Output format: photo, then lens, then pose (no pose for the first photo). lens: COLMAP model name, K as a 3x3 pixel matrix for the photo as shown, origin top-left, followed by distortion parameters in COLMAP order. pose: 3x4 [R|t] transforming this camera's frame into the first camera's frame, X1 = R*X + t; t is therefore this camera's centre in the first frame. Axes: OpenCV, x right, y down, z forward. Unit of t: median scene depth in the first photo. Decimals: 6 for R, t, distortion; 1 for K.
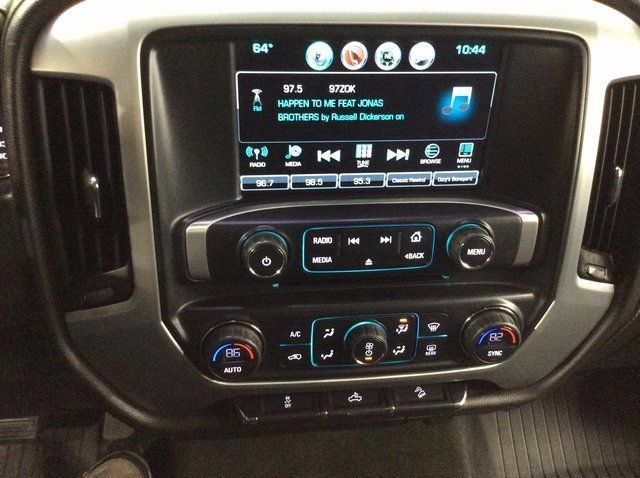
lens RADIAL K [[586.7, 0, 320.7], [0, 586.7, 242.4], [0, 0, 1]] dist [0.022265, 0.000000]
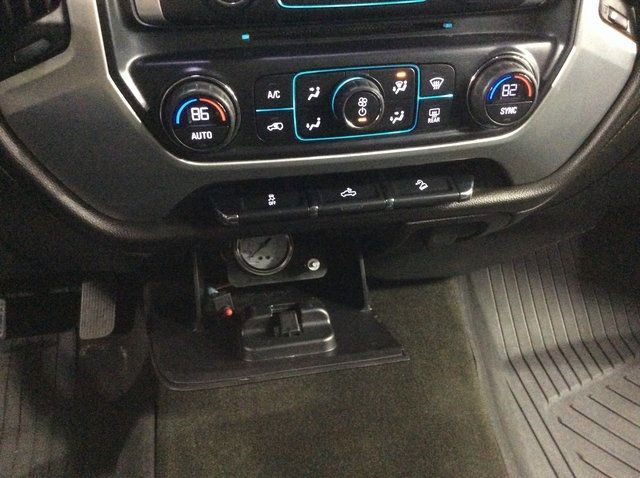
lens RADIAL K [[586.7, 0, 319.0], [0, 586.7, 234.9], [0, 0, 1]] dist [0.022265, 0.000000]
pose [[0.997471, -0.065324, 0.028020, -0.015489], [0.063680, 0.996397, 0.056013, 0.310884], [-0.031578, -0.054087, 0.998037, 0.147241]]
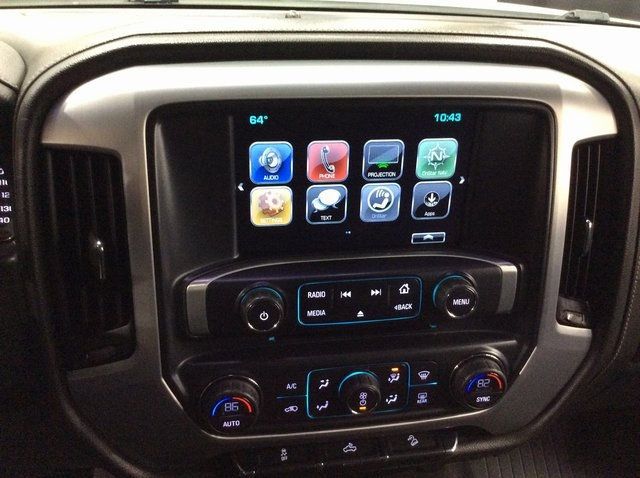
lens RADIAL K [[586.7, 0, 321.8], [0, 586.7, 234.9], [0, 0, 1]] dist [0.022265, 0.000000]
pose [[0.999180, -0.021214, 0.034491, -0.019809], [0.024394, 0.995221, -0.094548, -0.009789], [-0.032320, 0.095311, 0.994923, -0.056520]]
